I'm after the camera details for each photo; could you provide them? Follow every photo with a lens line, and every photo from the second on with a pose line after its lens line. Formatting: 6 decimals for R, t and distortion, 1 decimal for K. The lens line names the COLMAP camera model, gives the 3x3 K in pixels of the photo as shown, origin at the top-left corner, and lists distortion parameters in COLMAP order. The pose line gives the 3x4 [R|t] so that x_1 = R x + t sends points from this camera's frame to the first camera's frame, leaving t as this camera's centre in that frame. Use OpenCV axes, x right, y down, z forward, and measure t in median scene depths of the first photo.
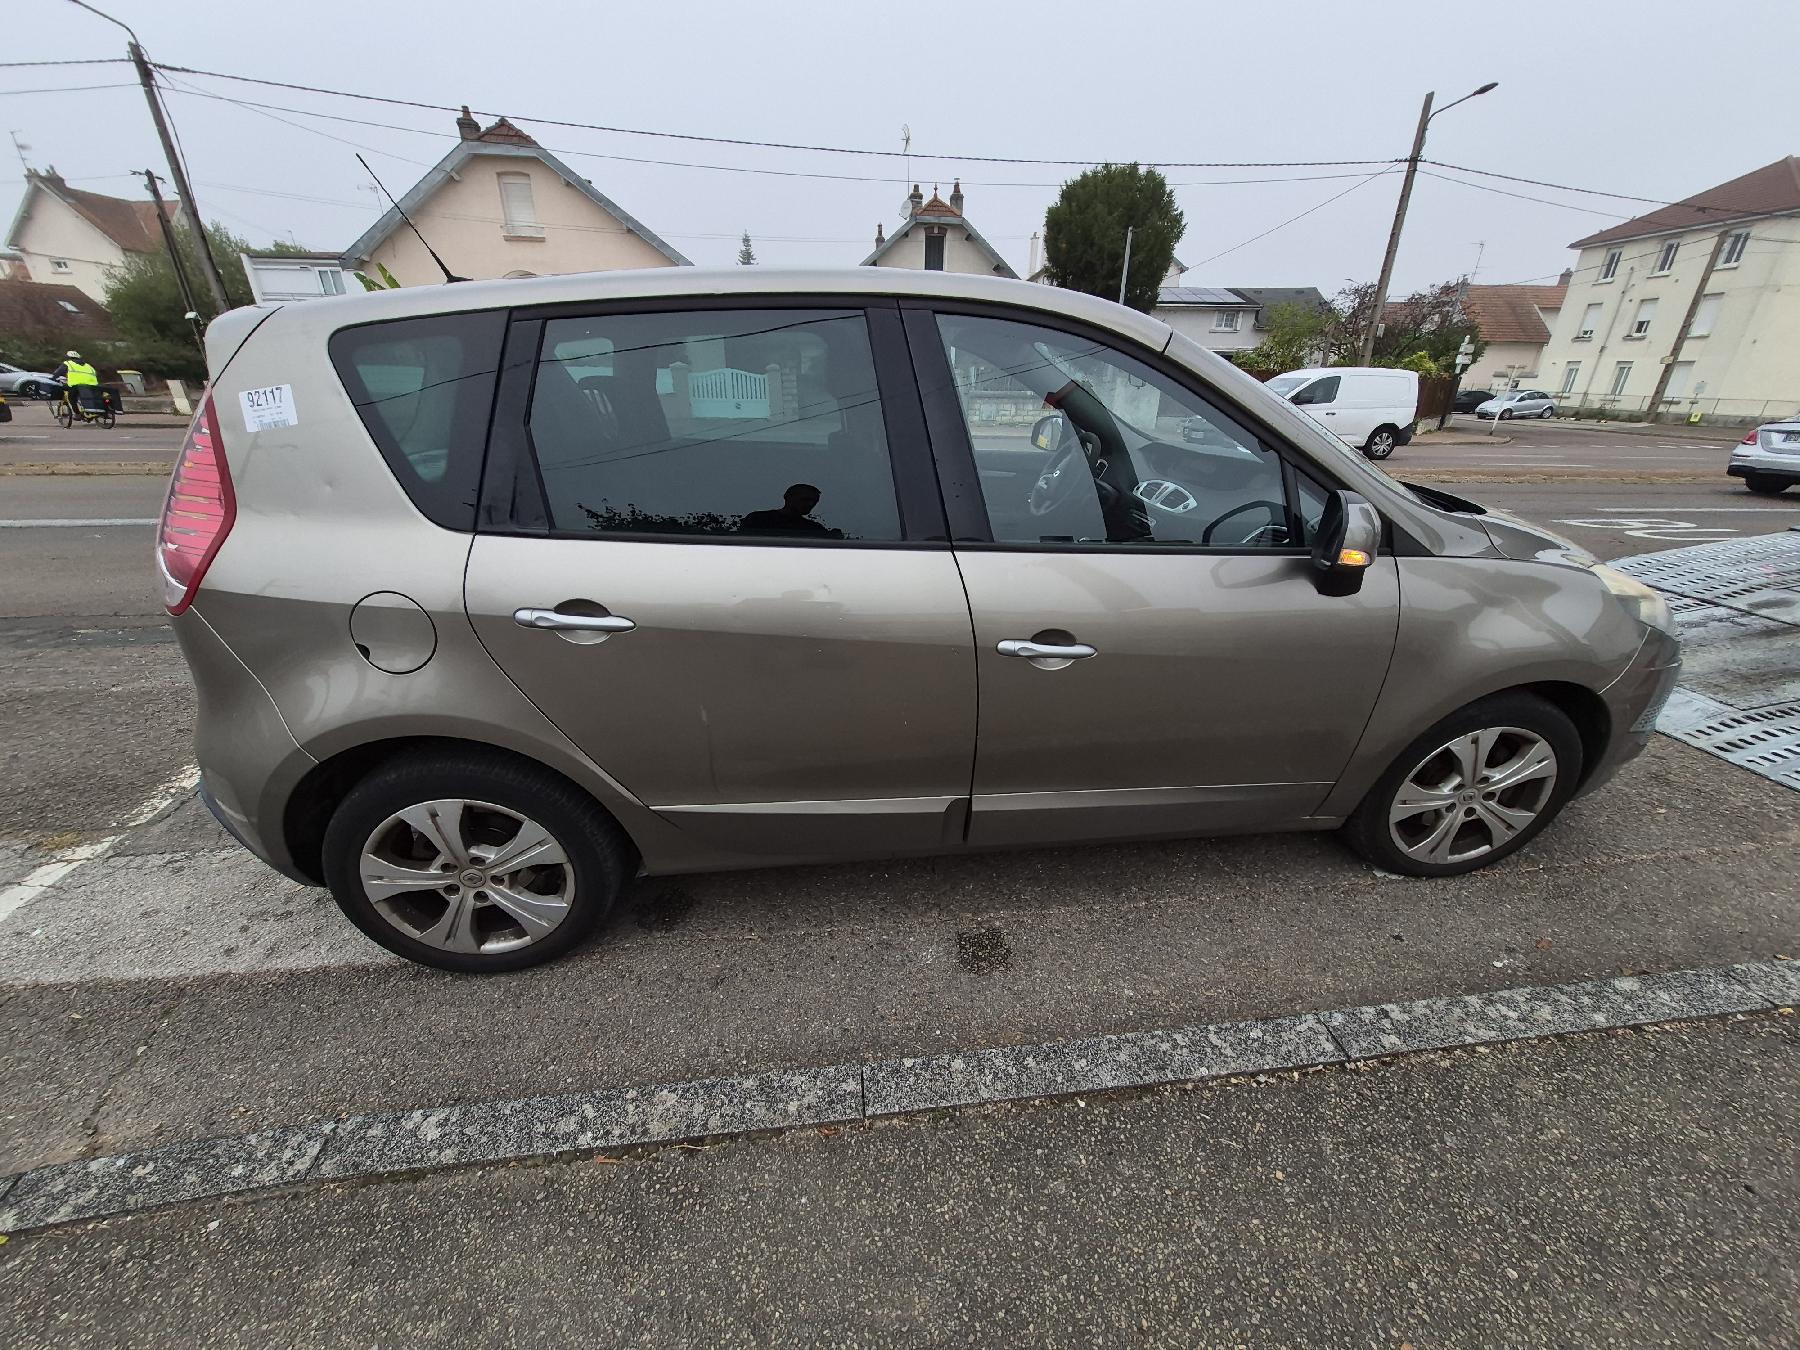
lens RADIAL K [[715.6, 0, 900.0], [0, 715.6, 675.0], [0, 0, 1]] dist [-0.003320, 0.000406]
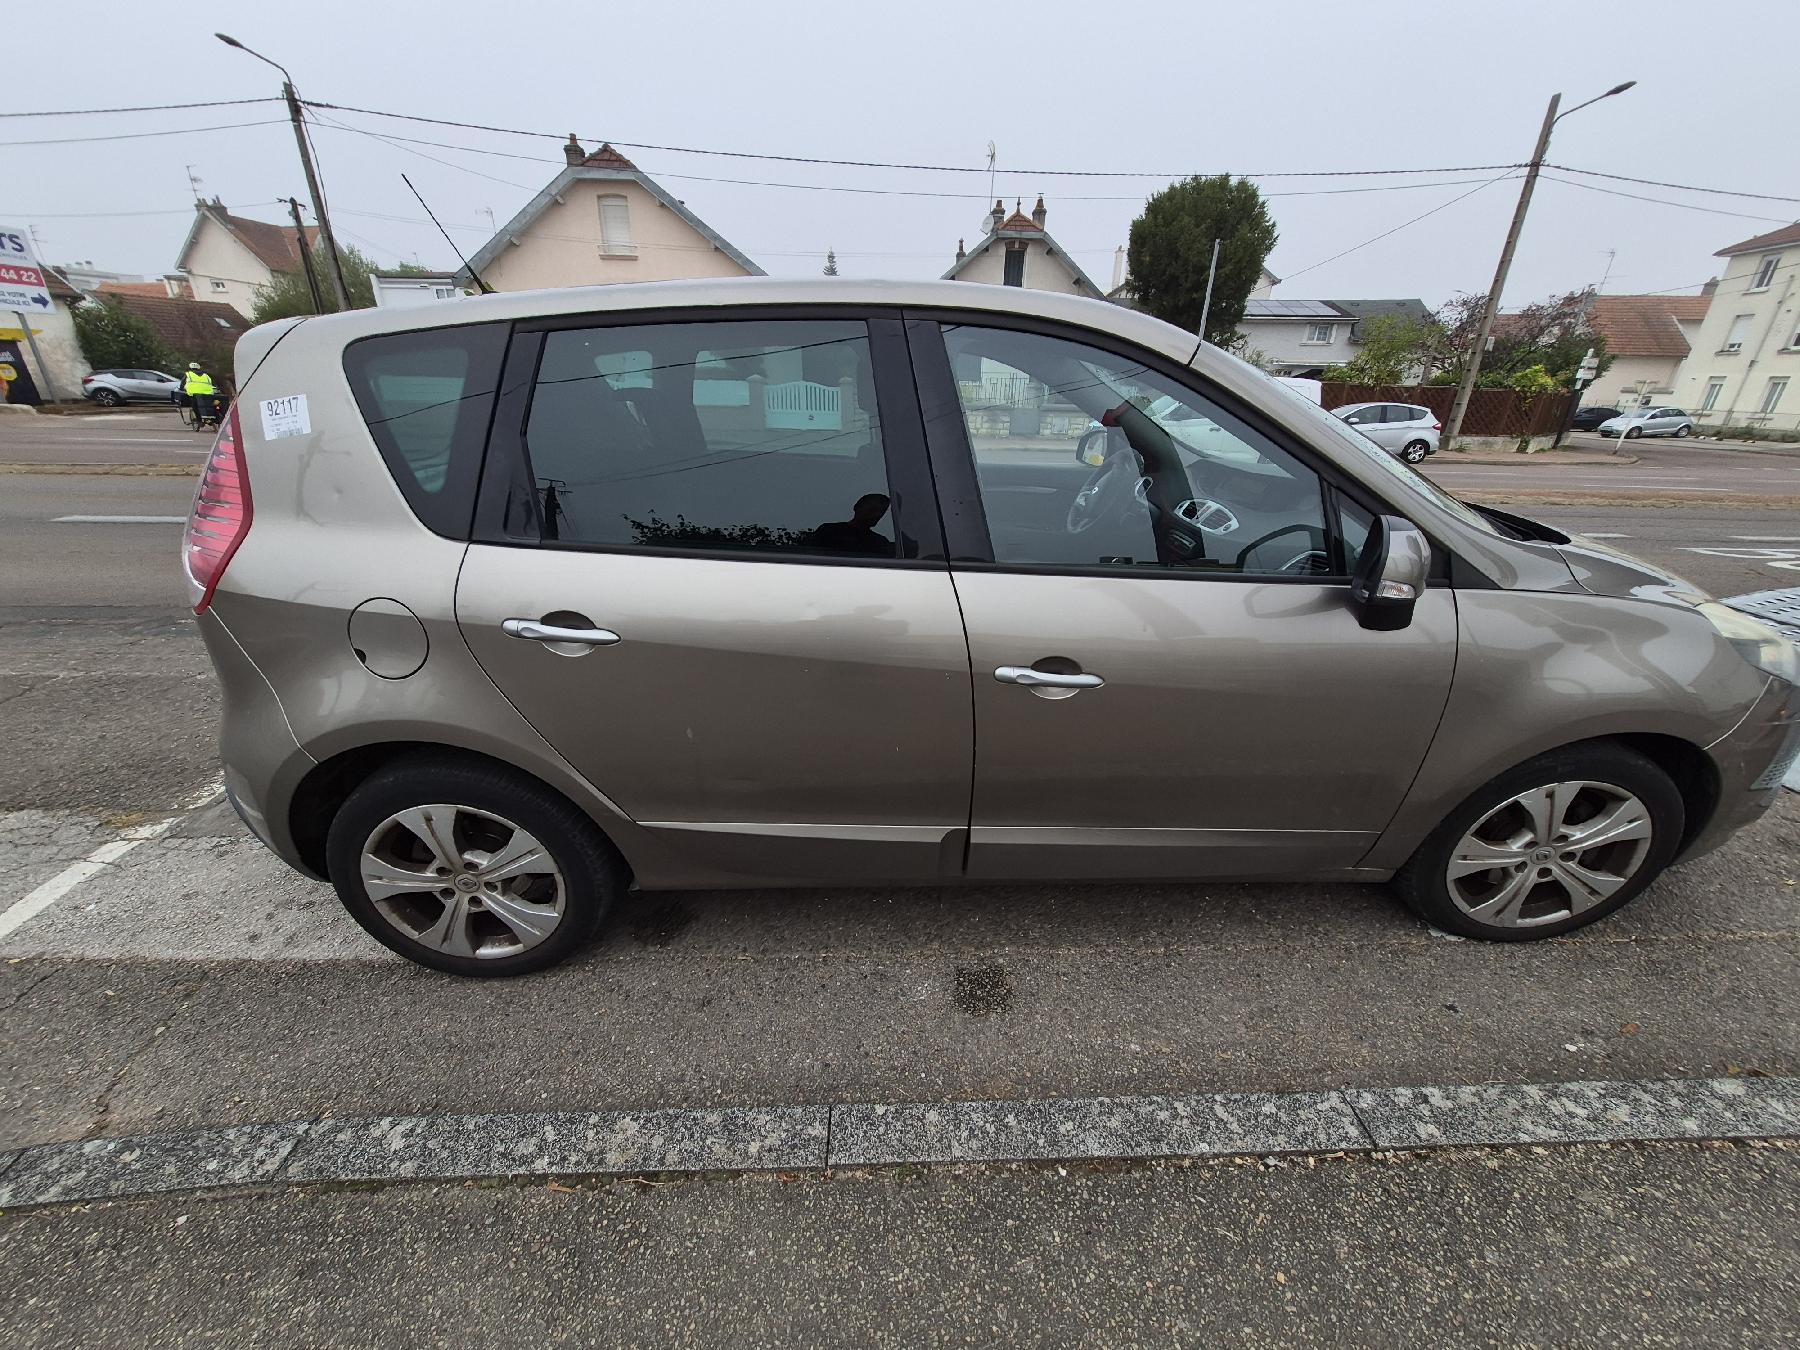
lens RADIAL K [[713.4, 0, 908.6], [0, 713.4, 673.7], [0, 0, 1]] dist [0.003116, -0.000303]
pose [[0.995837, 0.036924, -0.083335, 0.091842], [-0.038387, 0.999134, -0.016027, -0.017618], [0.082671, 0.019159, 0.996393, 0.044015]]
